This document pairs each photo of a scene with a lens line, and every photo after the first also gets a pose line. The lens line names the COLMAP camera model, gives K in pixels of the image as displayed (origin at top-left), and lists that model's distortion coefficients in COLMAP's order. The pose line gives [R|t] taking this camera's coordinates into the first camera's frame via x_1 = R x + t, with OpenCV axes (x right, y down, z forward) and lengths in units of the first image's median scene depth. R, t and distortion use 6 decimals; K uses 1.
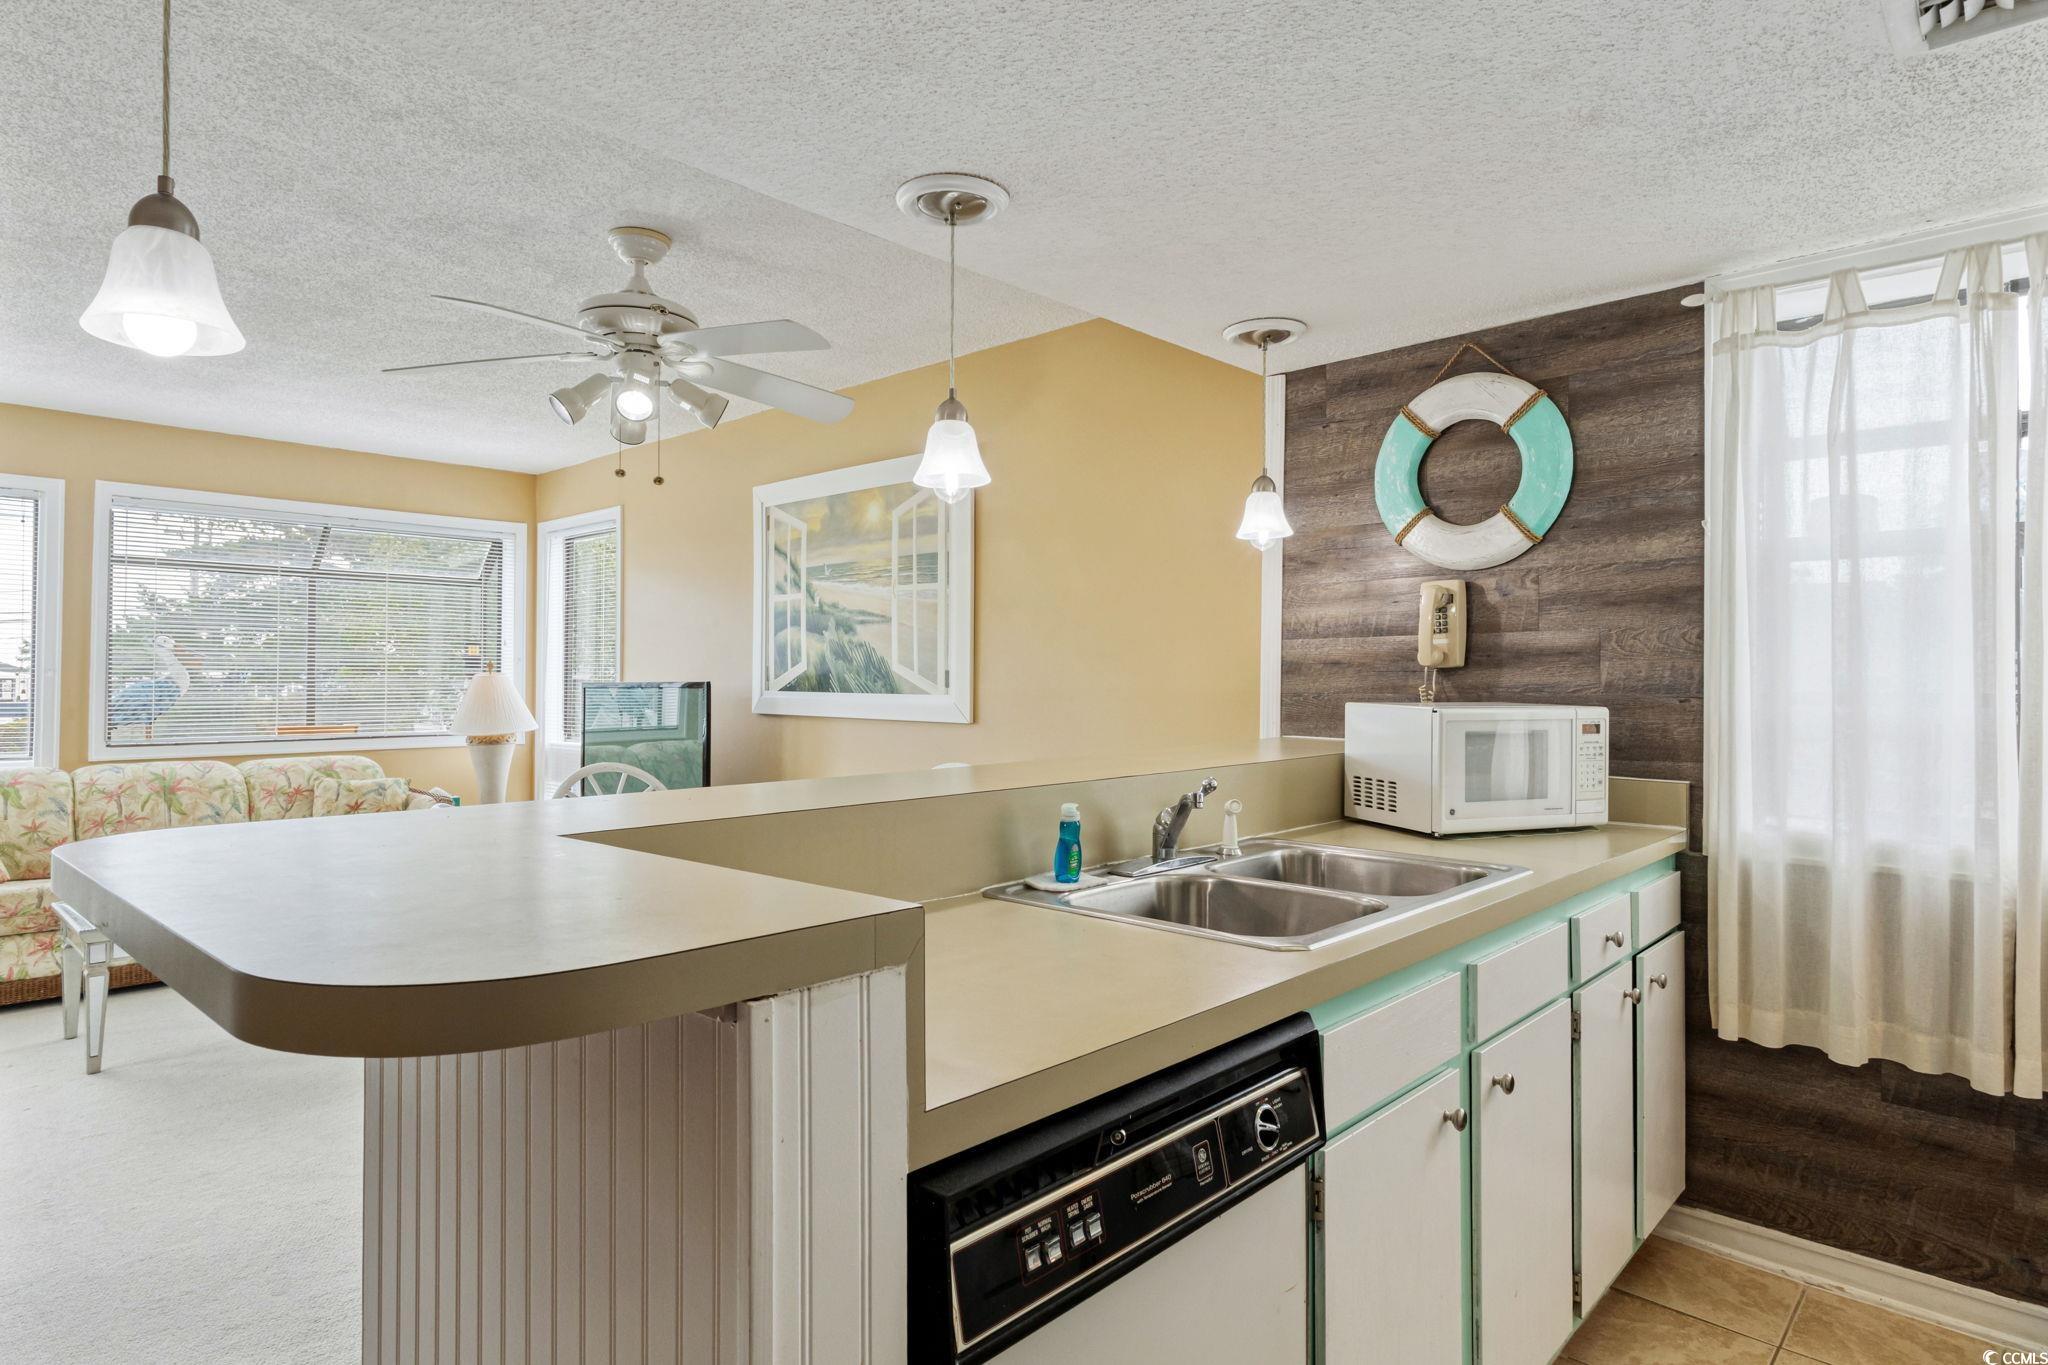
lens RADIAL K [[1147.3, 0, 1026.6], [0, 1147.3, 678.7], [0, 0, 1]] dist [0.002741, -0.000749]
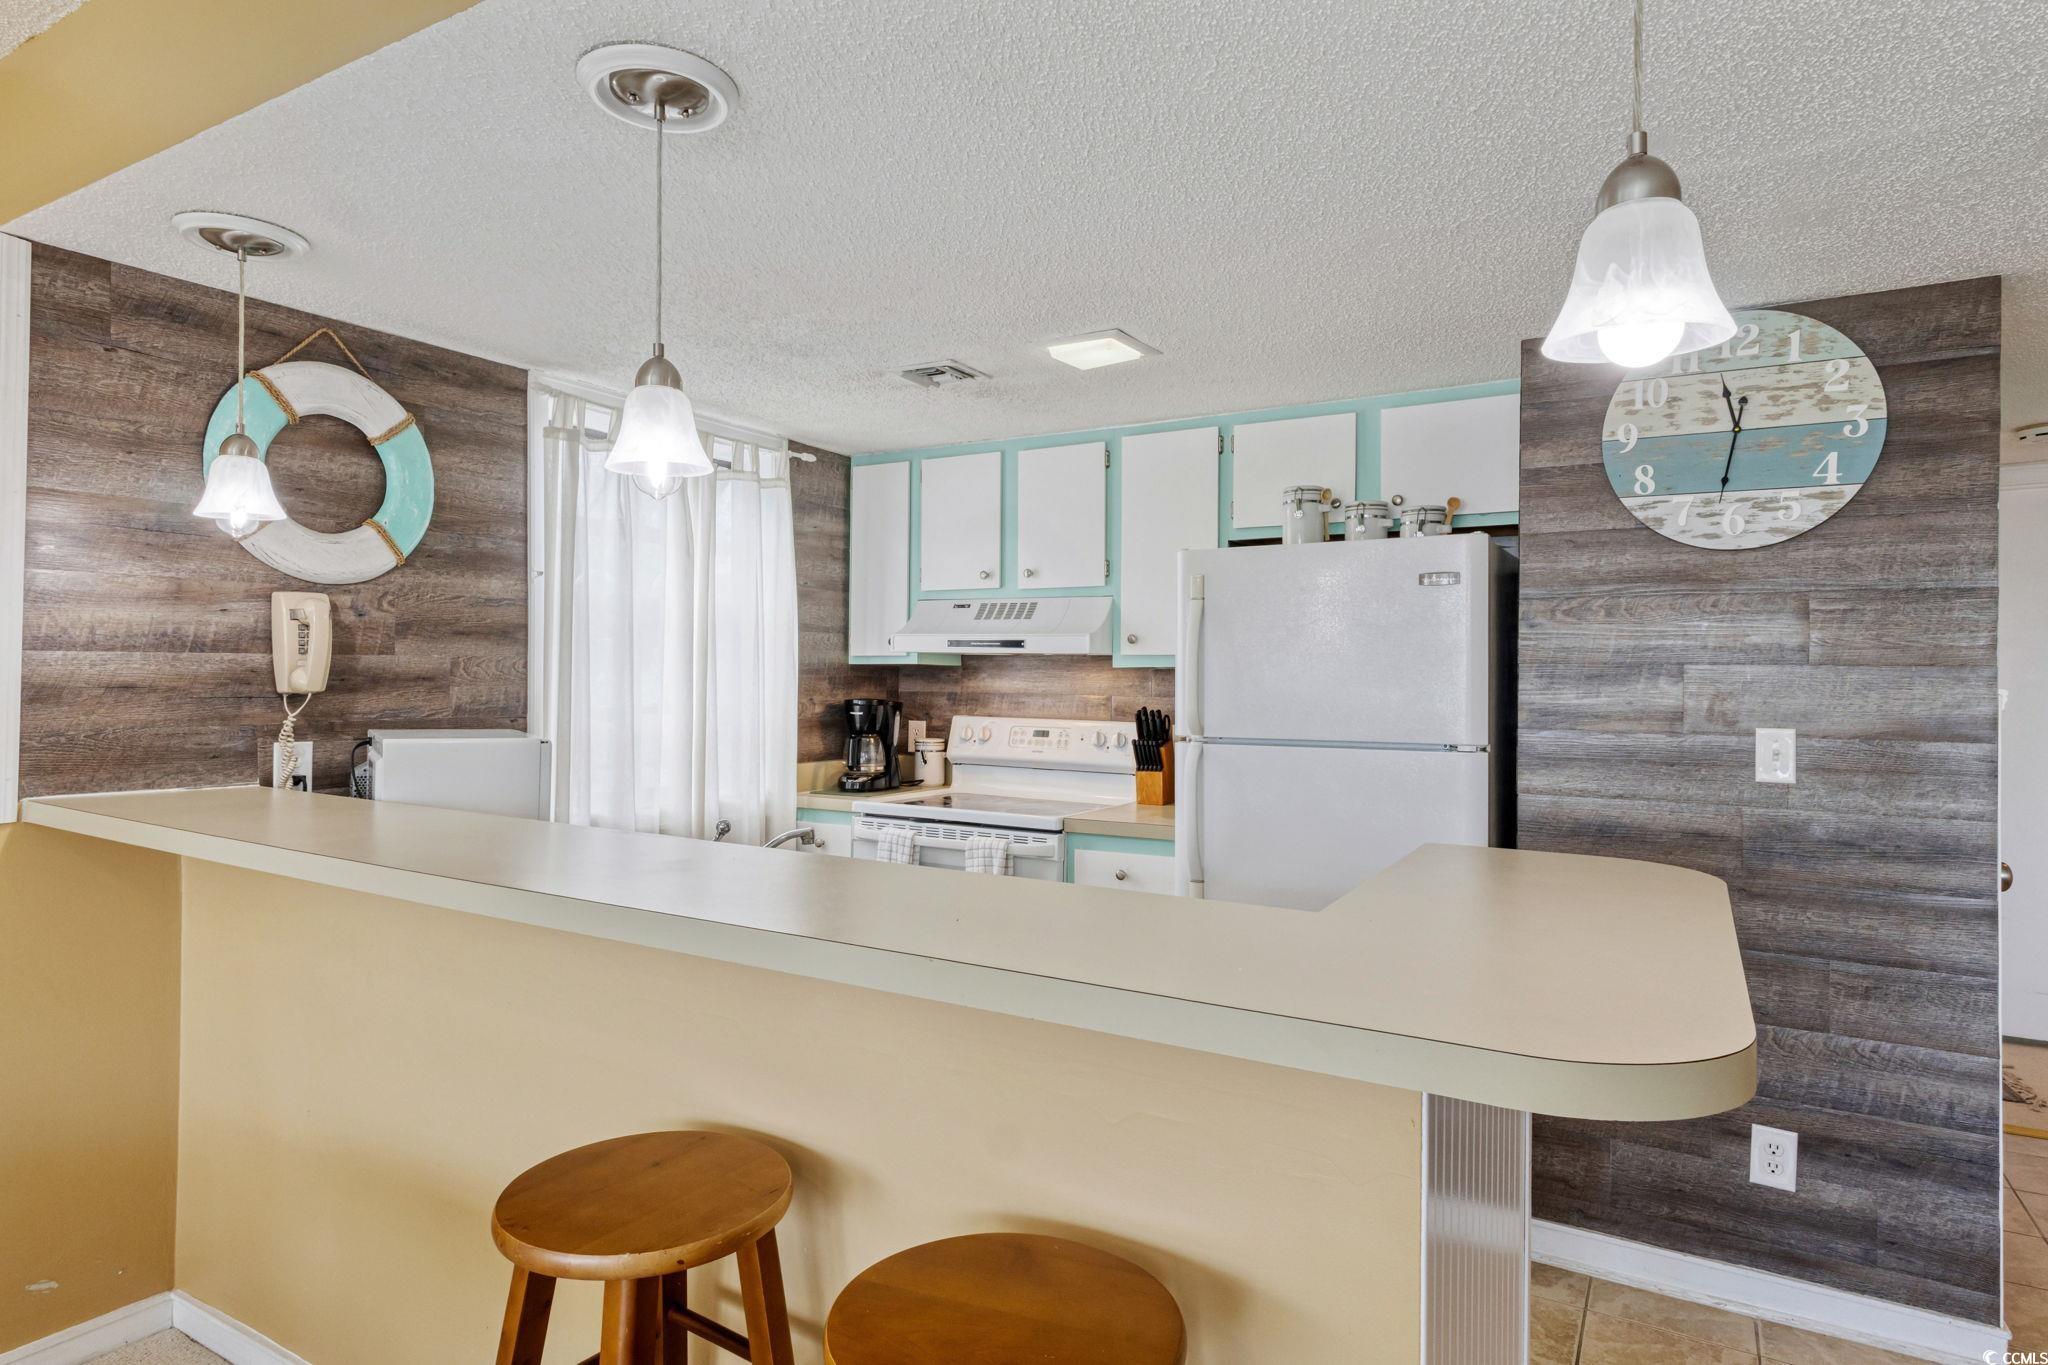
lens RADIAL K [[1147.3, 0, 1022.4], [0, 1147.3, 674.2], [0, 0, 1]] dist [0.002741, -0.000749]
pose [[-0.233441, 0.000341, 0.972371, -0.622273], [-0.006902, 0.999974, -0.002008, -0.026596], [-0.972347, -0.007180, -0.233432, 0.696224]]
